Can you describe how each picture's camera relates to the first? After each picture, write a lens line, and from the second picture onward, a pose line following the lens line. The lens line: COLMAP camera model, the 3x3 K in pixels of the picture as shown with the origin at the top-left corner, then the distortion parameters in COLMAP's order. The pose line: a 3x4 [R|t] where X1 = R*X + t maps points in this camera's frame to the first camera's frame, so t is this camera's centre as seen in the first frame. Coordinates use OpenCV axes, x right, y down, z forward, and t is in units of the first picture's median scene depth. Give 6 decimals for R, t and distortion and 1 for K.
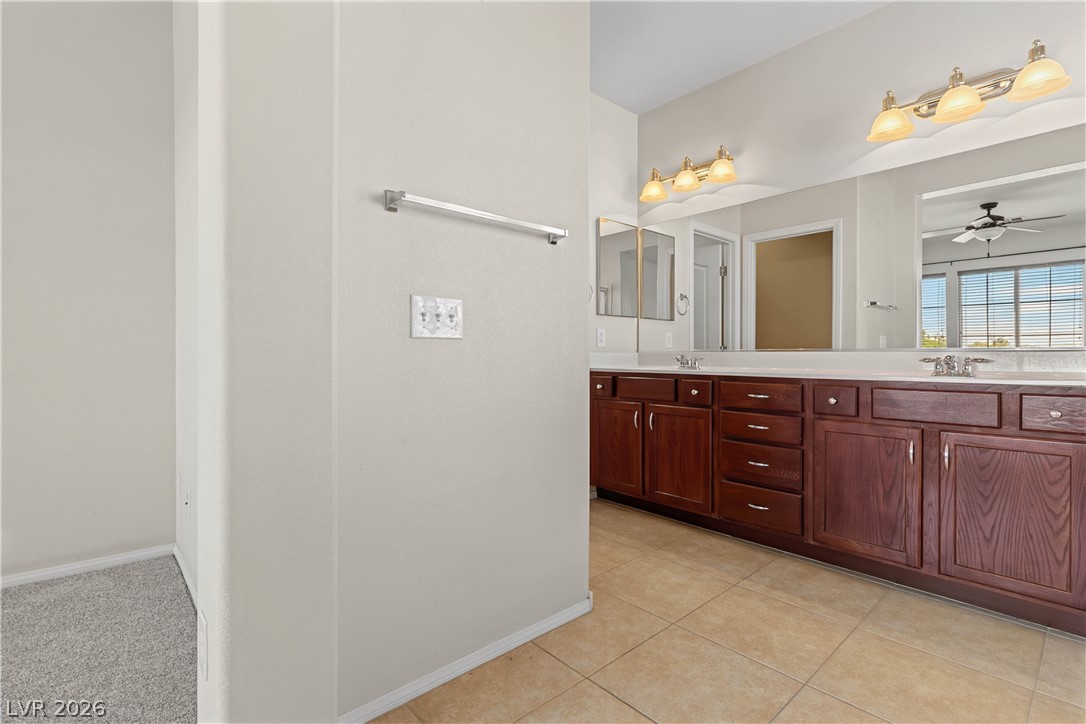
lens RADIAL K [[512.1, 0, 547.6], [0, 512.1, 361.7], [0, 0, 1]] dist [0.001547, 0.000084]
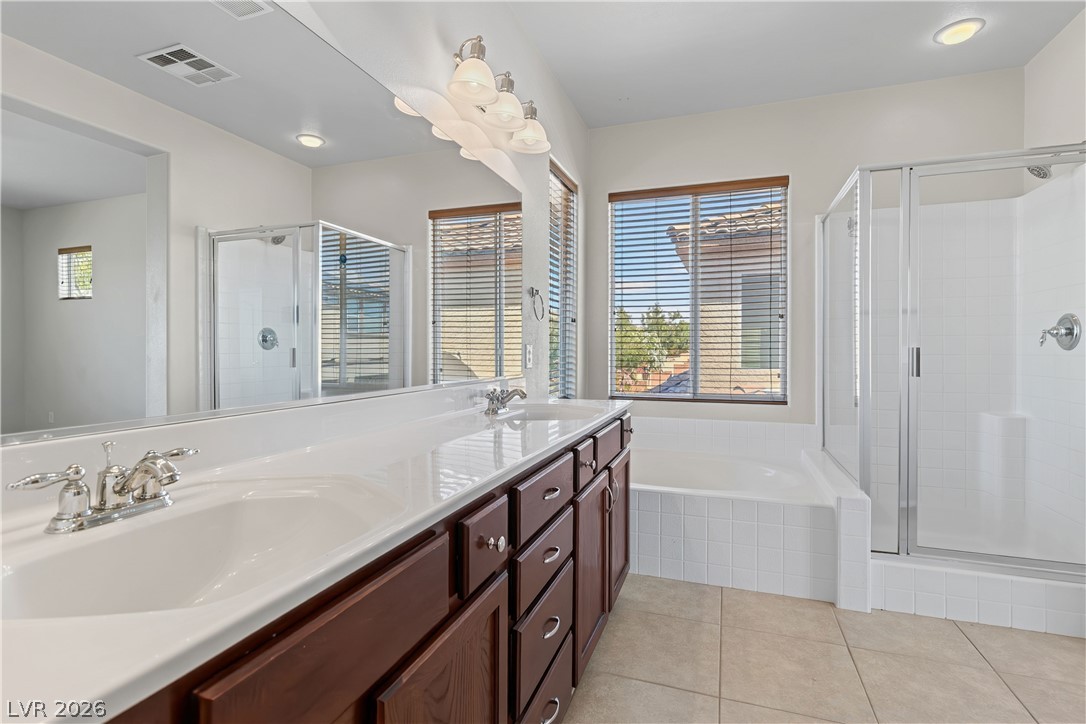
lens RADIAL K [[508.0, 0, 552.1], [0, 508.0, 346.3], [0, 0, 1]] dist [0.001846, 0.000412]
pose [[-0.486209, 0.001109, 0.873842, -0.032438], [0.004995, 0.999986, 0.001511, -0.084494], [-0.873828, 0.005099, -0.486208, 1.345364]]
